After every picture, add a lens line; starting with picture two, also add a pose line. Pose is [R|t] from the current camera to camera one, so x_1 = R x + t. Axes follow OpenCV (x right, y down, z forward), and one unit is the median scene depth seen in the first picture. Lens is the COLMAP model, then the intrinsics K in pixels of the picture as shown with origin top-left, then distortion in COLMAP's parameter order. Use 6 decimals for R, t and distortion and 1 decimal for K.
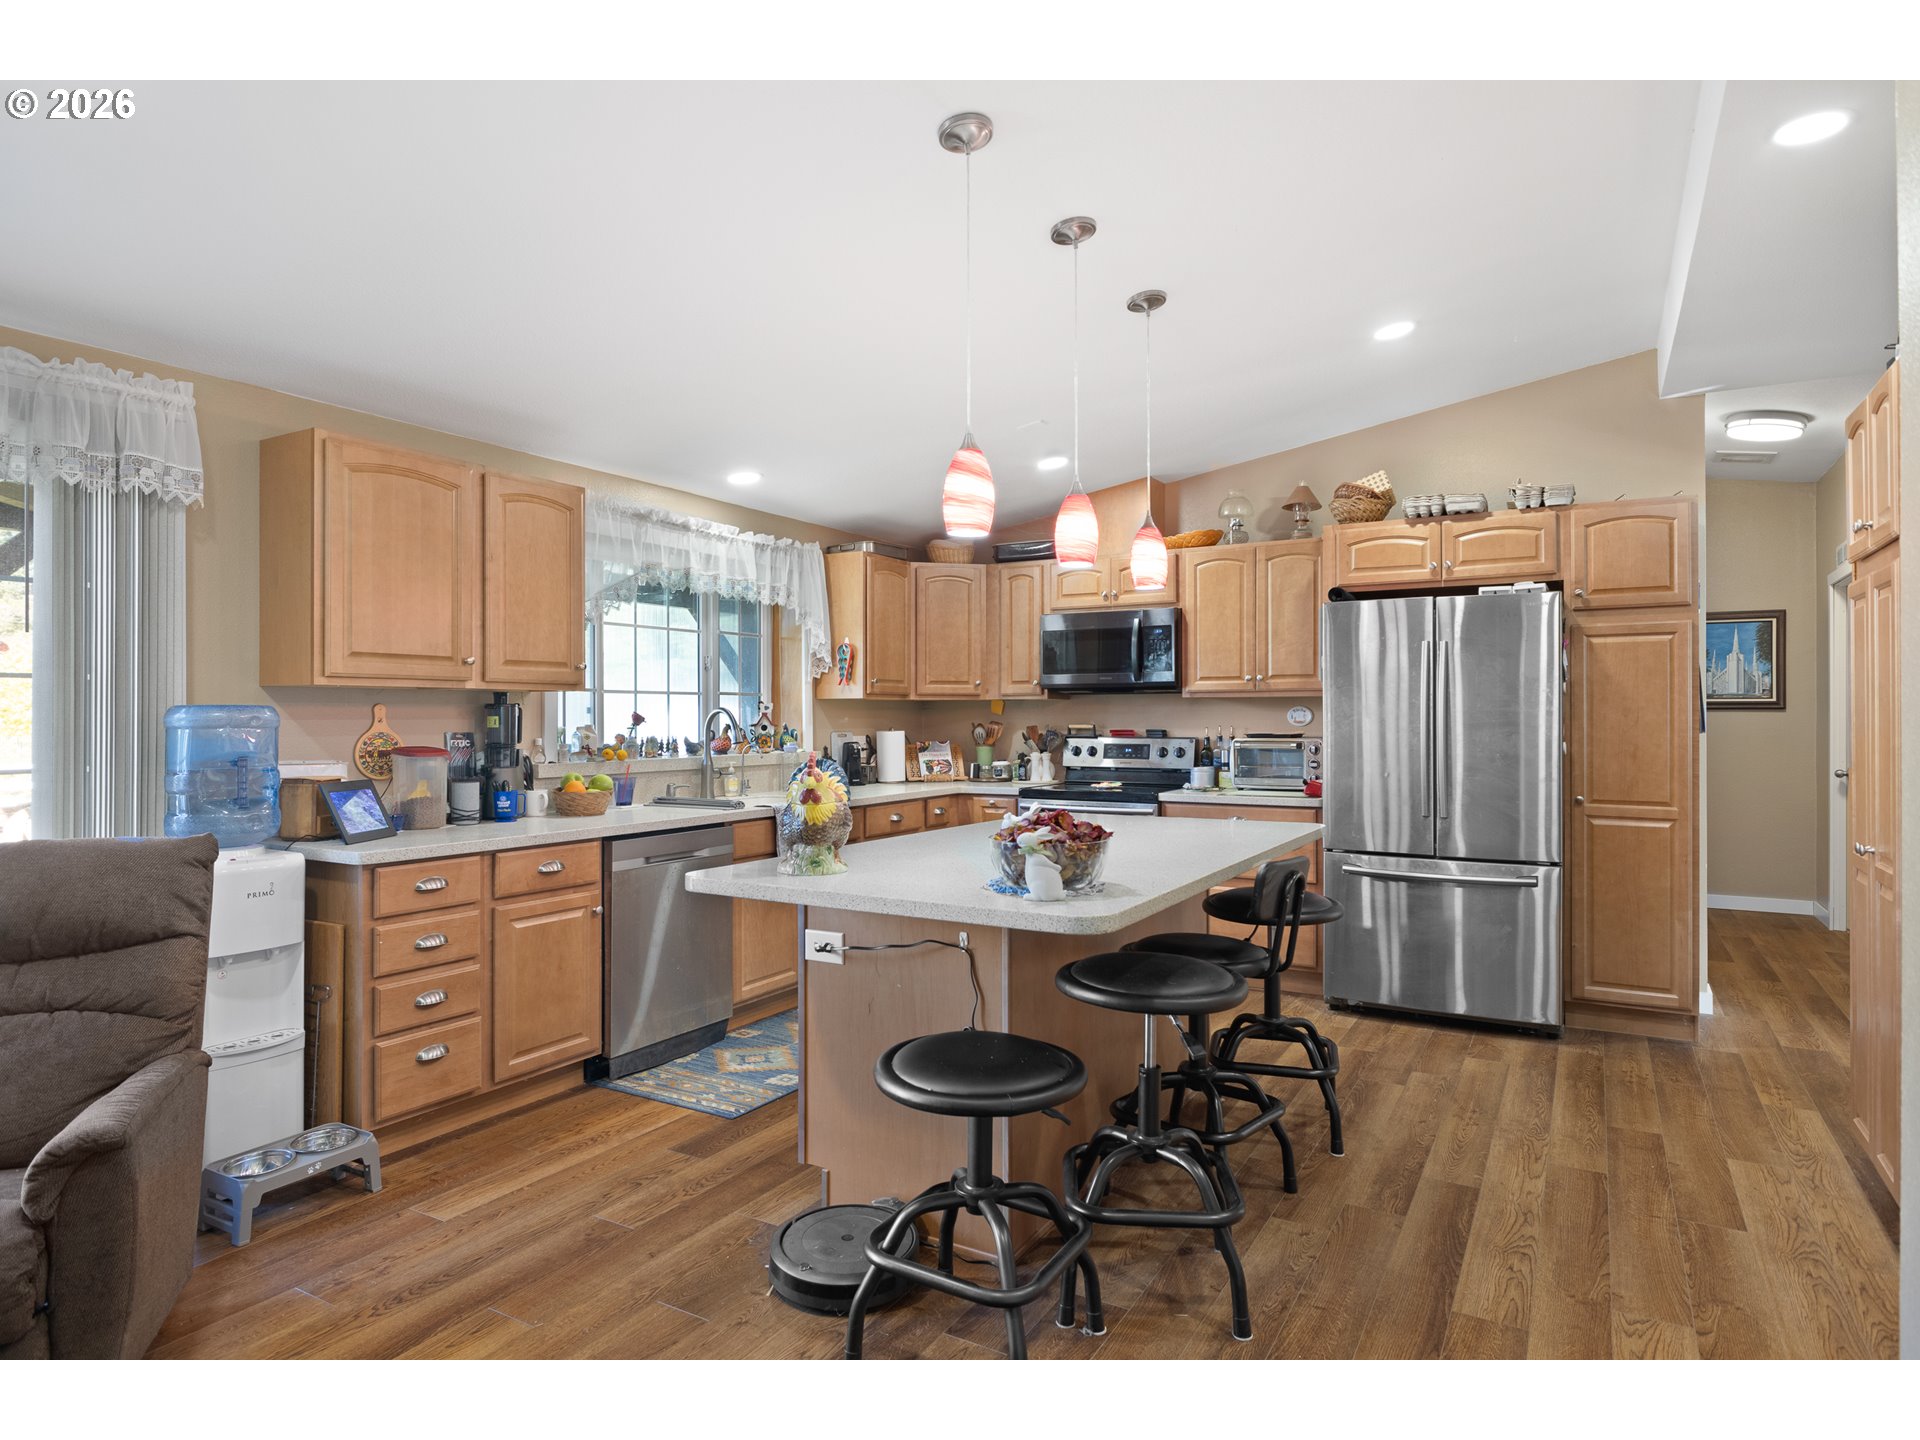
lens RADIAL K [[1074.2, 0, 961.0], [0, 1074.2, 718.5], [0, 0, 1]] dist [-0.002453, -0.001802]
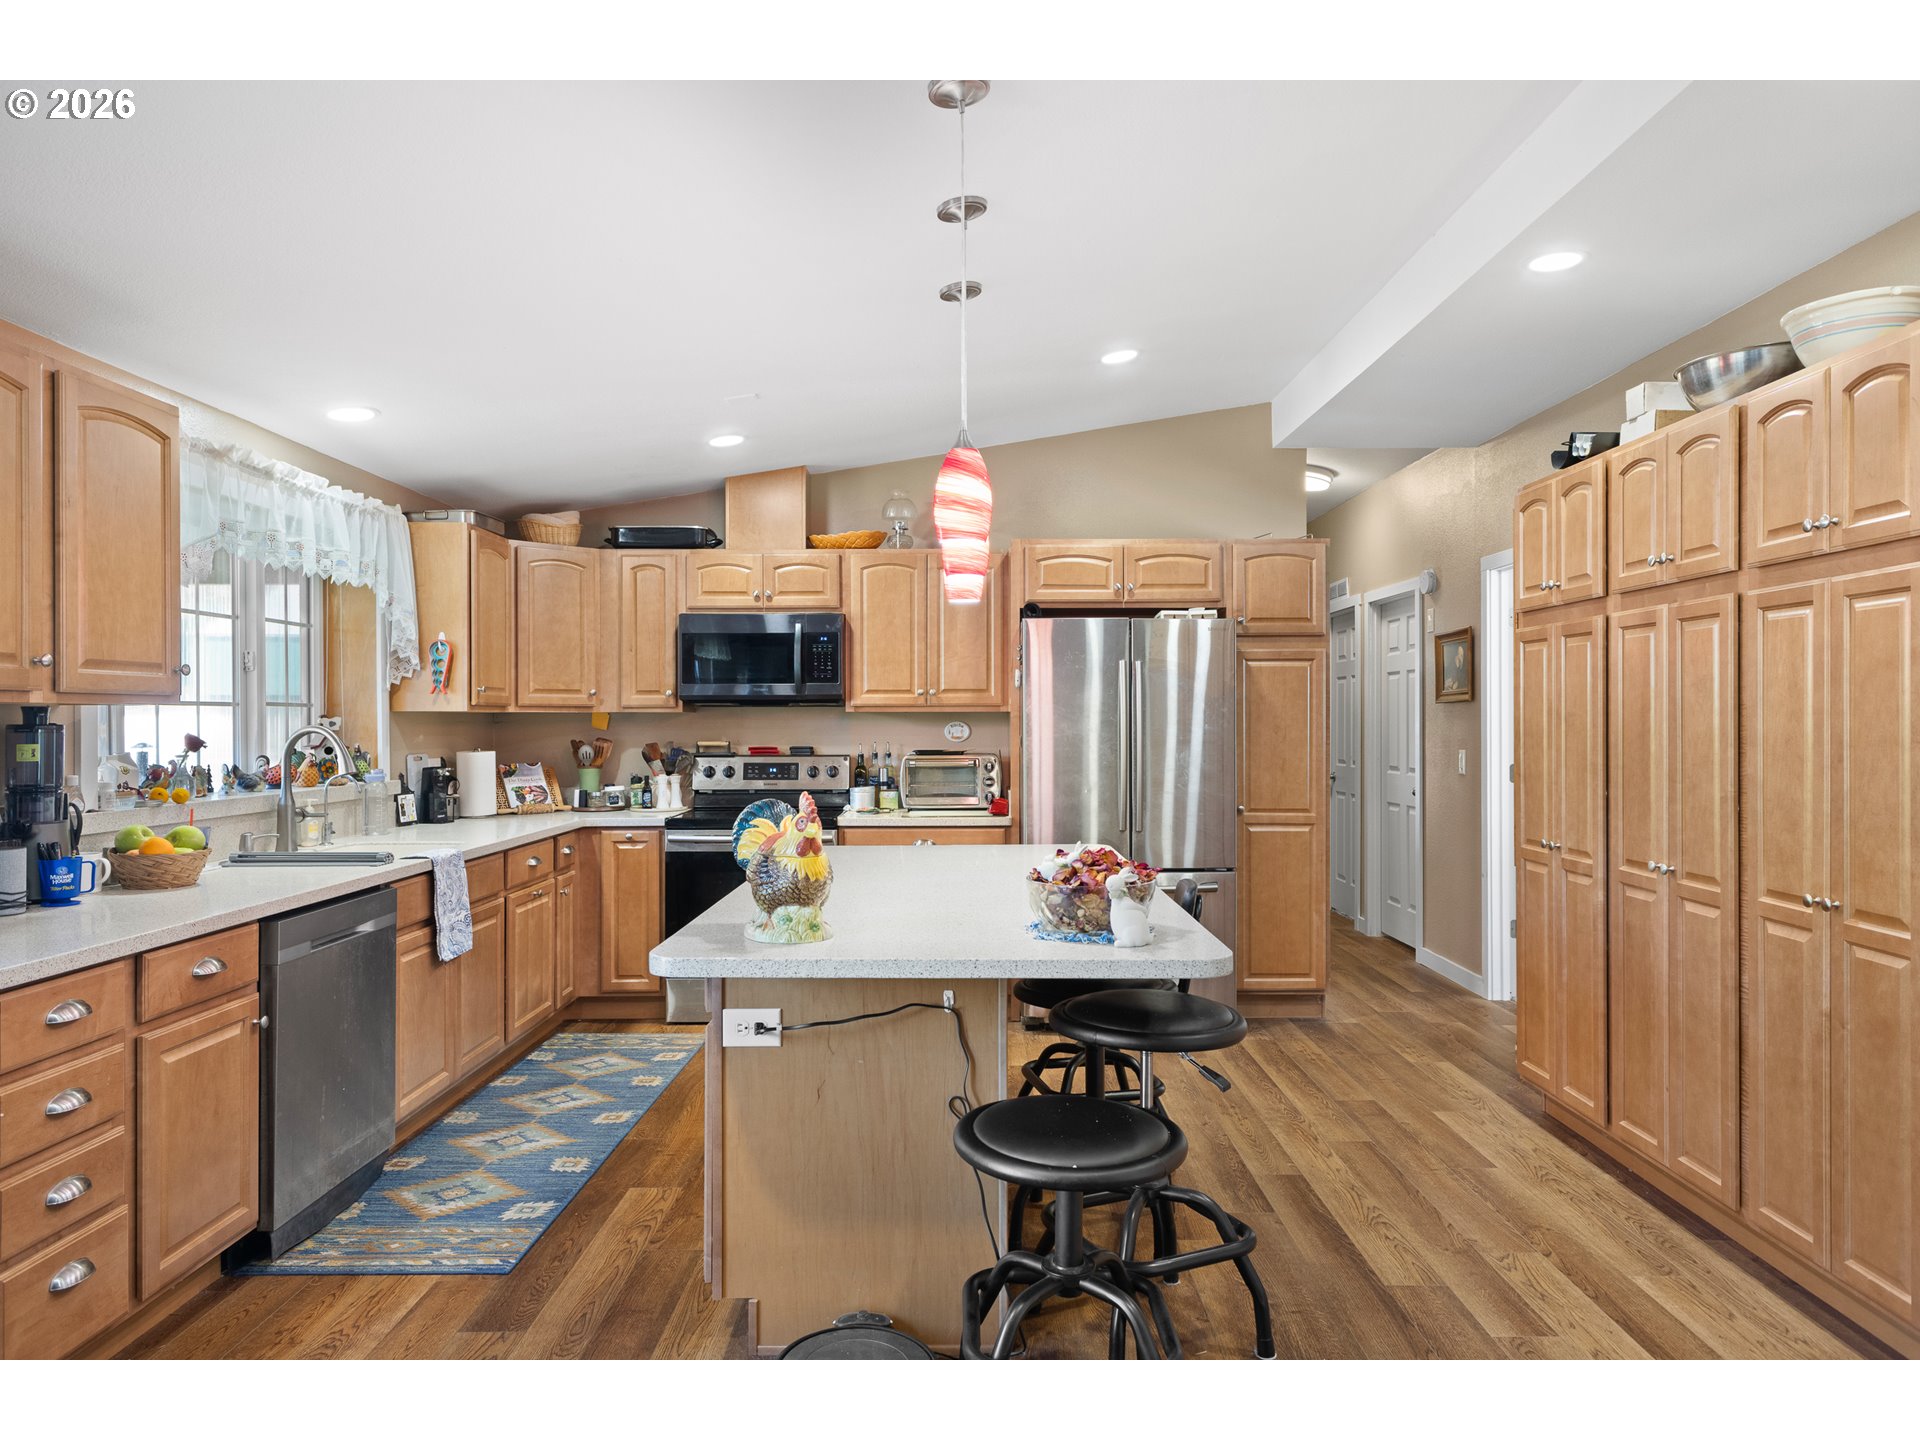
lens RADIAL K [[1206.7, 0, 961.6], [0, 1206.7, 727.3], [0, 0, 1]] dist [0.013420, -0.001238]
pose [[0.865626, -0.003132, 0.500681, -0.297640], [0.001228, 0.999991, 0.004134, -0.013798], [-0.500689, -0.002964, 0.865622, 0.079491]]
